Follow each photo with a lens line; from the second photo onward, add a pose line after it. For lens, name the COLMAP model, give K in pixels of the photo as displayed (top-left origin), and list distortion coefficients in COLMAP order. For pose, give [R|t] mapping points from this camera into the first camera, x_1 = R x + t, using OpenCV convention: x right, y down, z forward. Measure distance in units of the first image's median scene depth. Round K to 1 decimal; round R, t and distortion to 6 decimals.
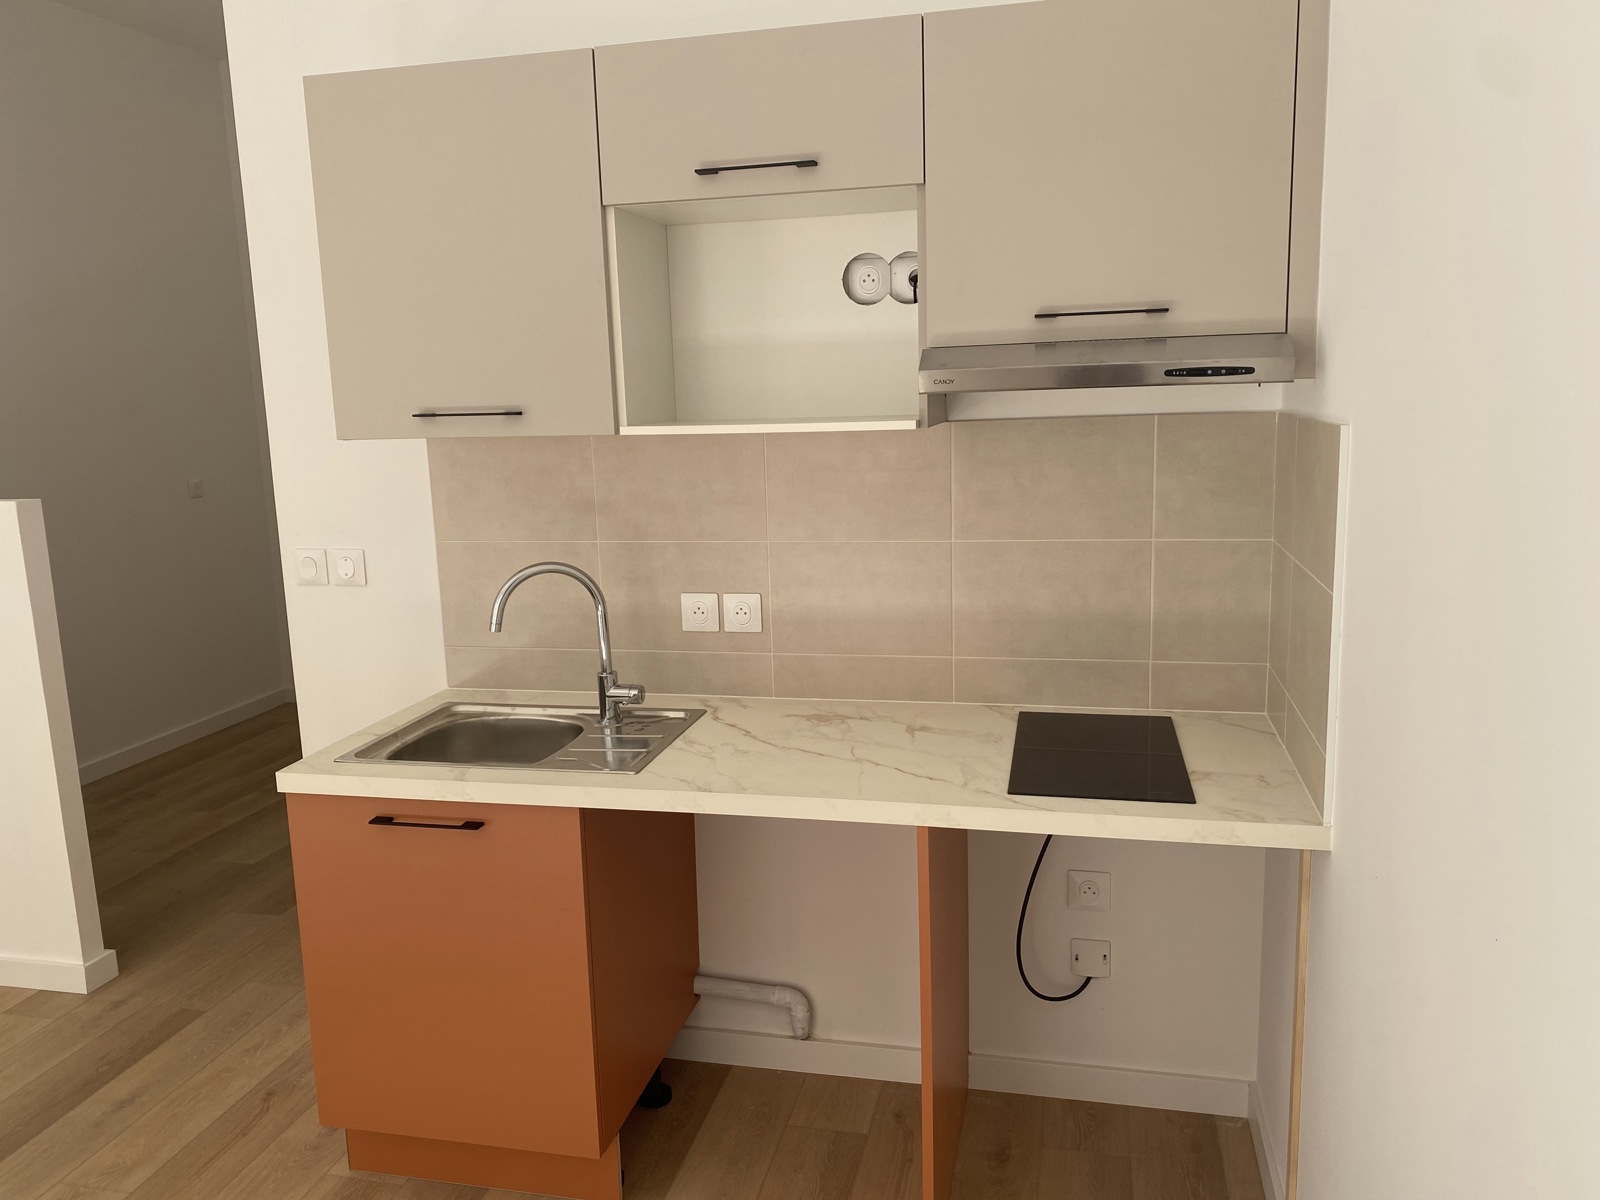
lens RADIAL K [[1205.9, 0, 802.2], [0, 1205.9, 607.4], [0, 0, 1]] dist [0.021754, -0.006669]
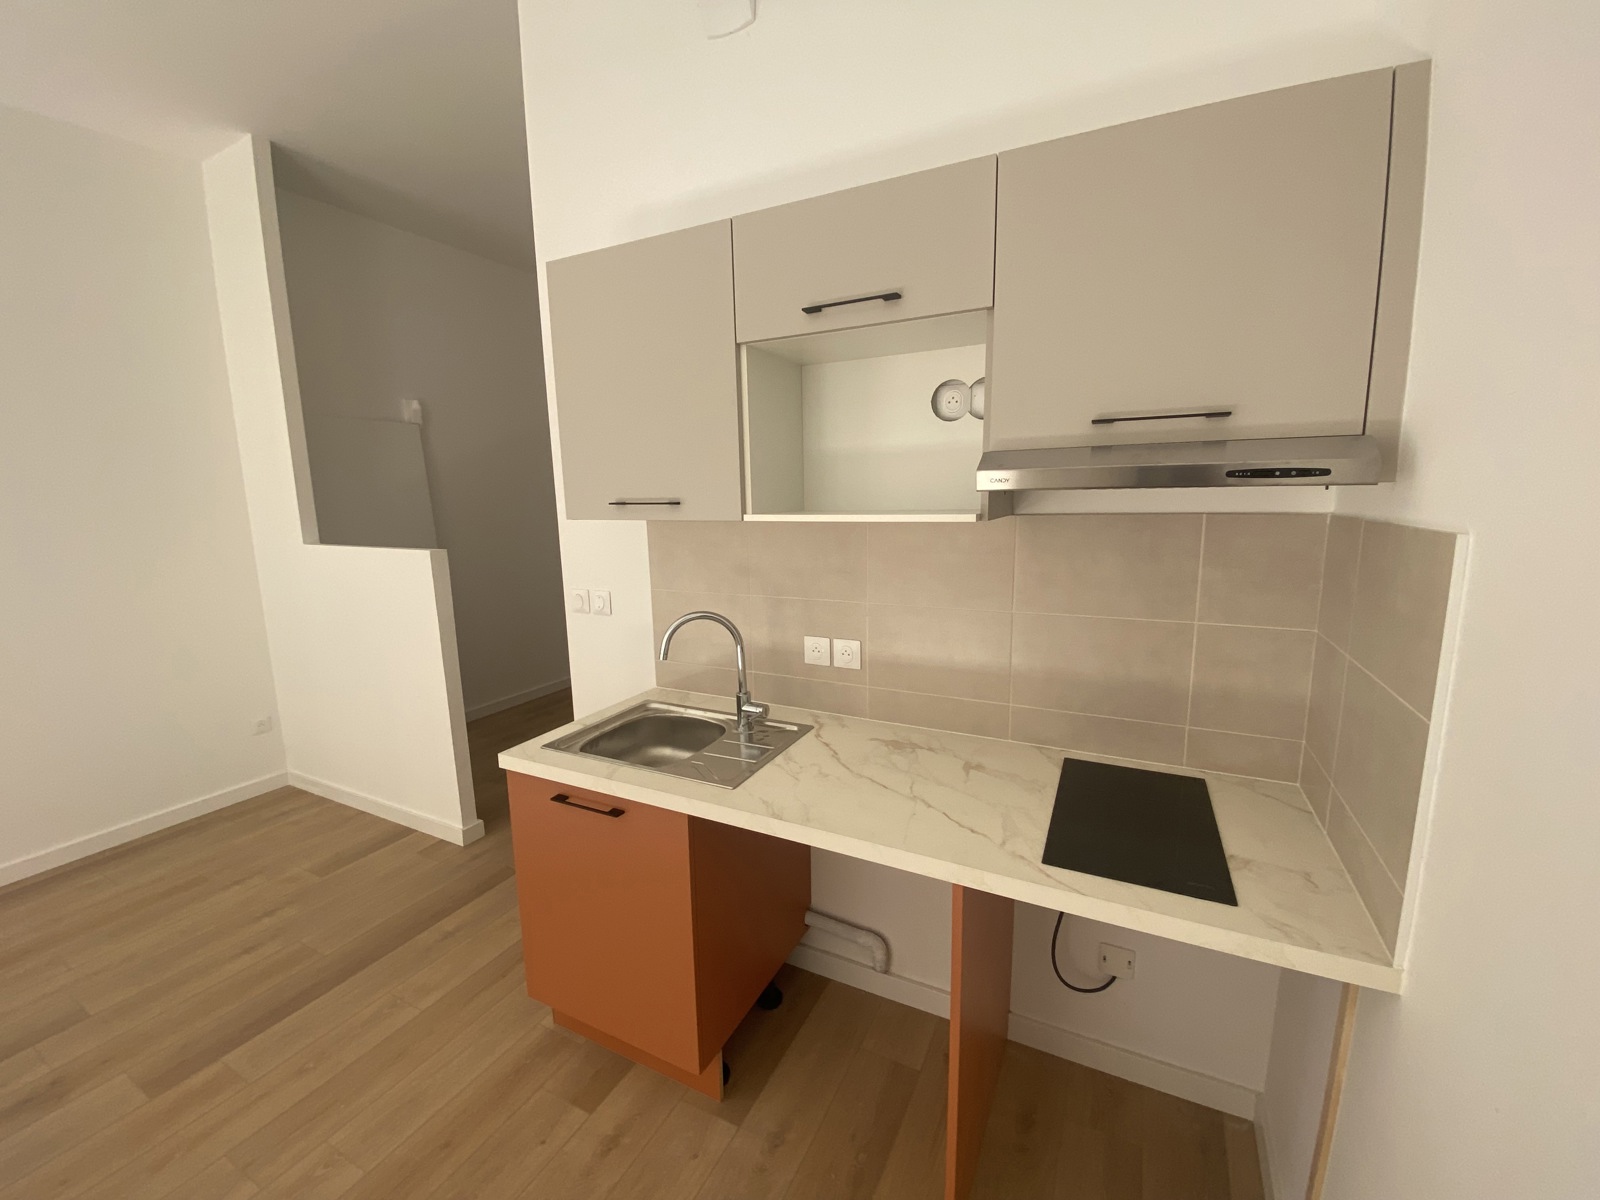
lens RADIAL K [[652.0, 0, 800.3], [0, 652.0, 599.8], [0, 0, 1]] dist [-0.004535, -0.004667]
pose [[0.970881, 0.051404, -0.233984, 0.069780], [-0.054379, 0.998501, -0.006276, -0.052704], [0.233311, 0.018817, 0.972220, 0.311289]]
